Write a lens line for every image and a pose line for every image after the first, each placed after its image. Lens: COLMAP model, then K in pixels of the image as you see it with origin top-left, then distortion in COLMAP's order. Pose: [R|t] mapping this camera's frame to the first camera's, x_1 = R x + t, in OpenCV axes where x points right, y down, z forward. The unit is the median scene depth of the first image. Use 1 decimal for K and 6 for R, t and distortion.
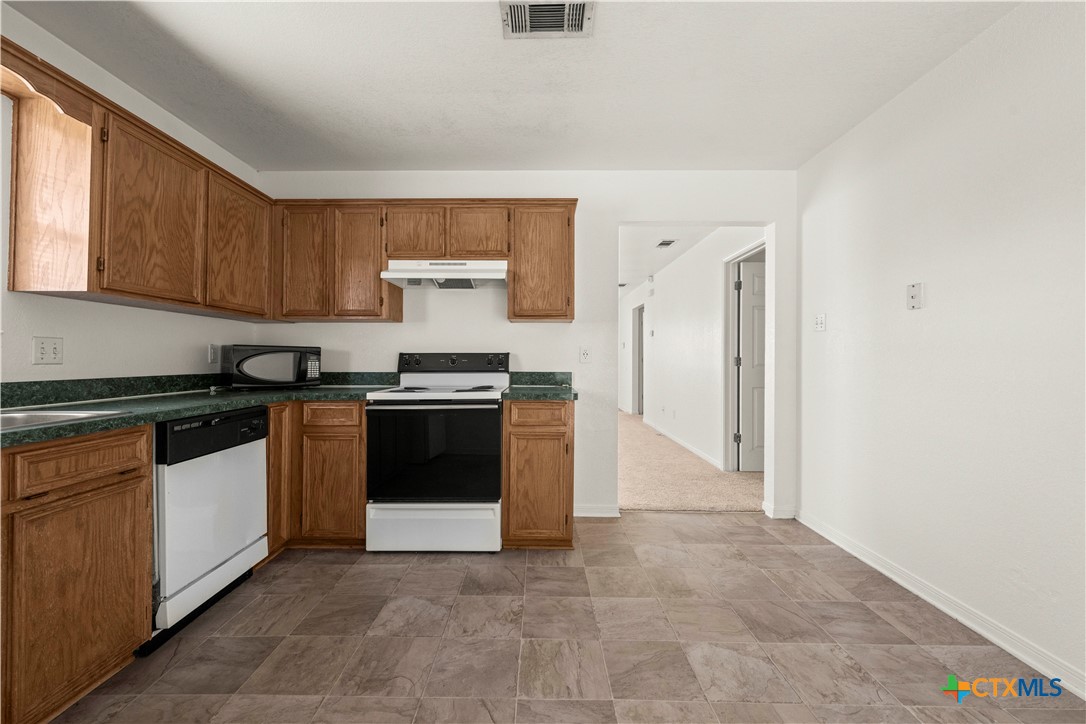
lens RADIAL K [[432.6, 0, 538.2], [0, 432.6, 353.3], [0, 0, 1]] dist [0.000927, -0.001071]
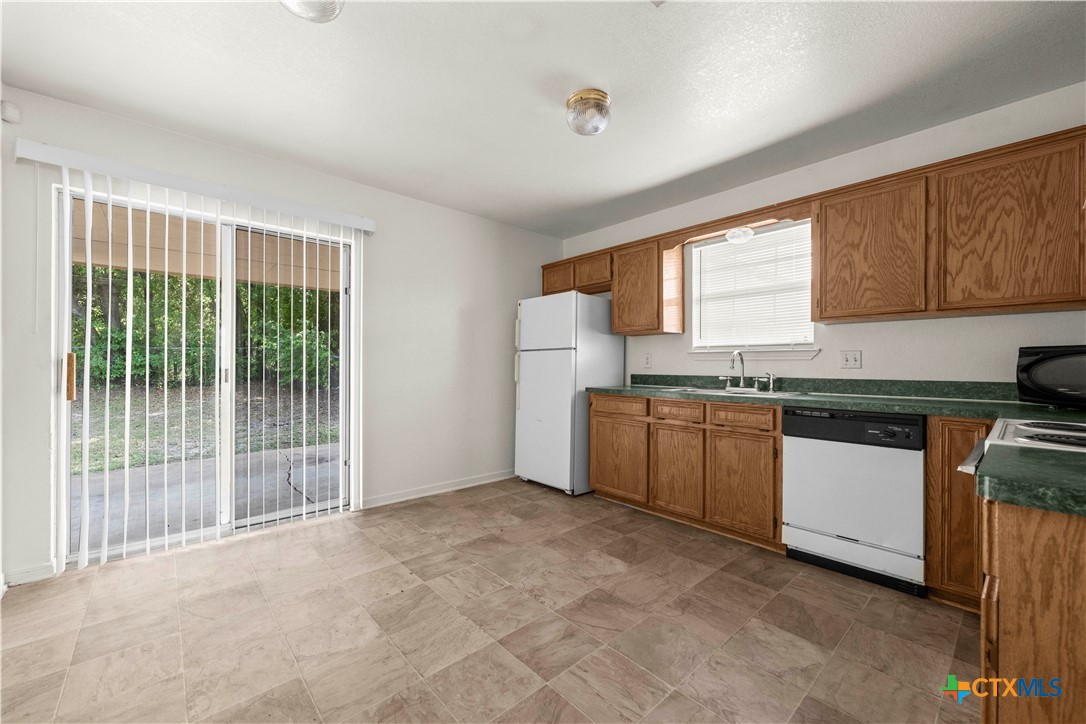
lens RADIAL K [[432.6, 0, 536.3], [0, 432.6, 361.8], [0, 0, 1]] dist [0.000927, -0.001071]
pose [[-0.751381, -0.009332, -0.659802, 0.583001], [0.003884, 0.999820, -0.018564, 0.021554], [0.659857, -0.016511, -0.751210, 1.162342]]
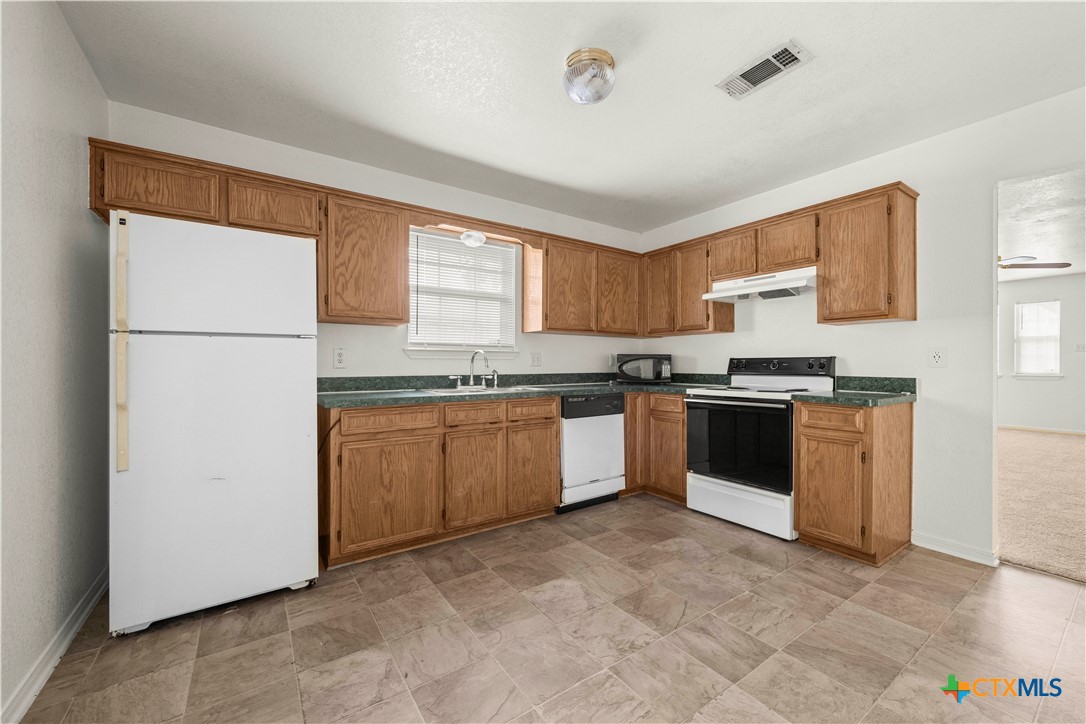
lens RADIAL K [[432.6, 0, 556.8], [0, 432.6, 362.1], [0, 0, 1]] dist [0.000927, -0.001071]
pose [[0.587544, -0.004784, -0.809178, 0.503226], [0.011913, 0.999925, 0.002738, 0.001215], [0.809104, -0.011248, 0.587557, -0.115898]]
